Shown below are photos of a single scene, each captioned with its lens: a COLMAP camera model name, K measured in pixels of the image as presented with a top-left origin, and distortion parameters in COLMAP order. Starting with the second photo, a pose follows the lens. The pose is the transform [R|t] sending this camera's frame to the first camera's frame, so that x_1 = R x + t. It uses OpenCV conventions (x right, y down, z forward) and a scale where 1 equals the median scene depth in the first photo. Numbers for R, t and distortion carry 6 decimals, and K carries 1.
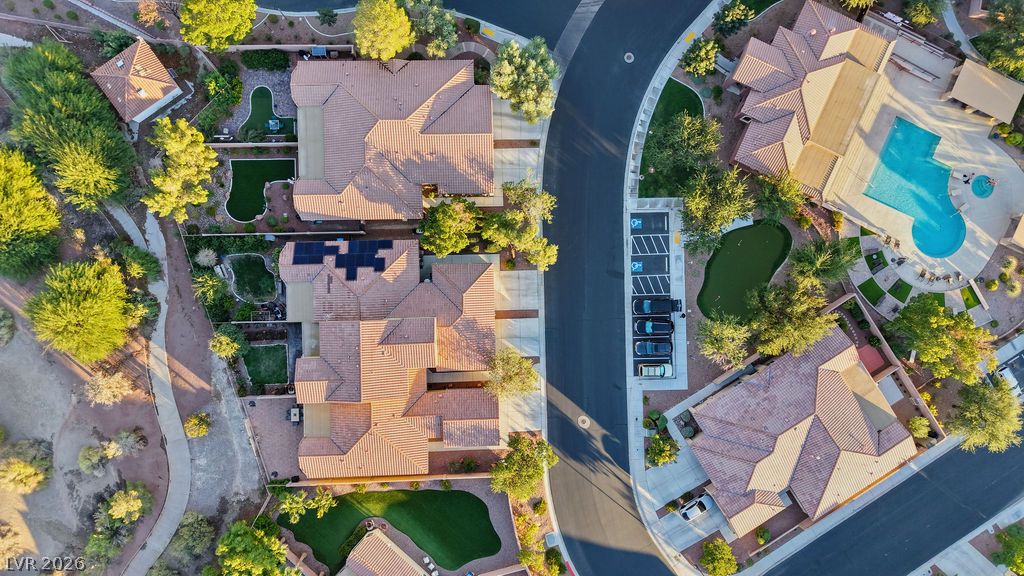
lens RADIAL K [[684.0, 0, 512.0], [0, 684.0, 288.0], [0, 0, 1]] dist [0.051614, -0.059224]
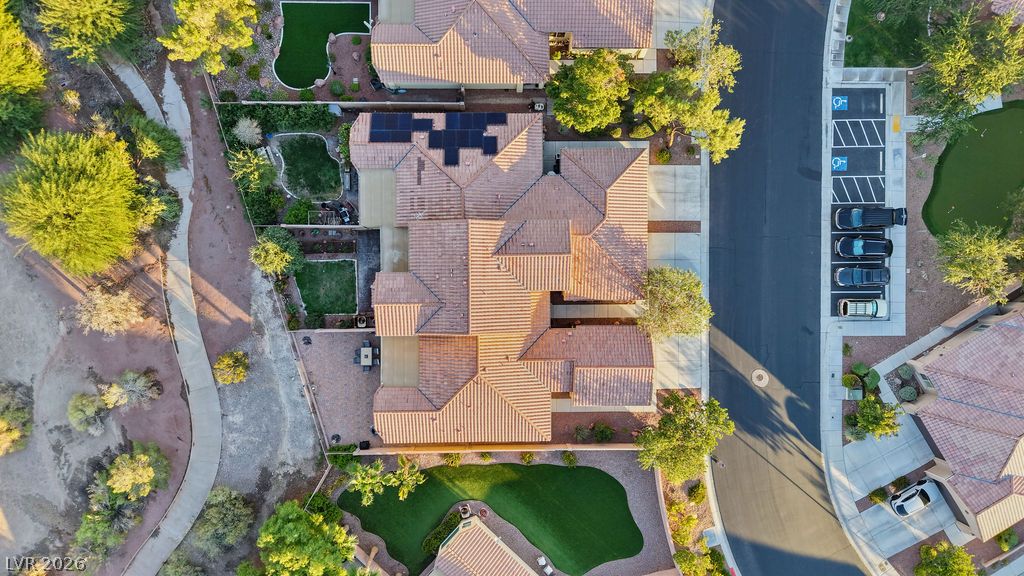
lens RADIAL K [[684.0, 0, 512.0], [0, 684.0, 288.0], [0, 0, 1]] dist [0.051614, -0.059224]
pose [[0.999736, 0.019422, -0.012305, -0.153502], [-0.019255, 0.999723, 0.013553, 0.098914], [0.012565, -0.013312, 0.999832, 0.280026]]
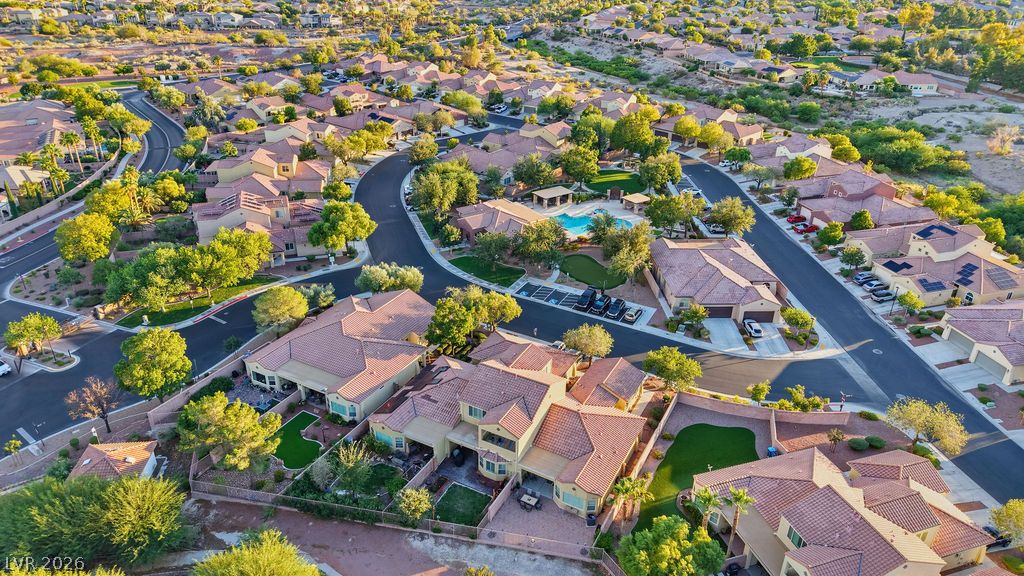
lens RADIAL K [[684.0, 0, 512.0], [0, 684.0, 288.0], [0, 0, 1]] dist [0.051614, -0.059224]
pose [[0.493045, -0.425916, 0.758619, -0.851038], [0.869969, 0.249193, -0.425508, 0.458435], [-0.007812, 0.869769, 0.493397, 0.352686]]
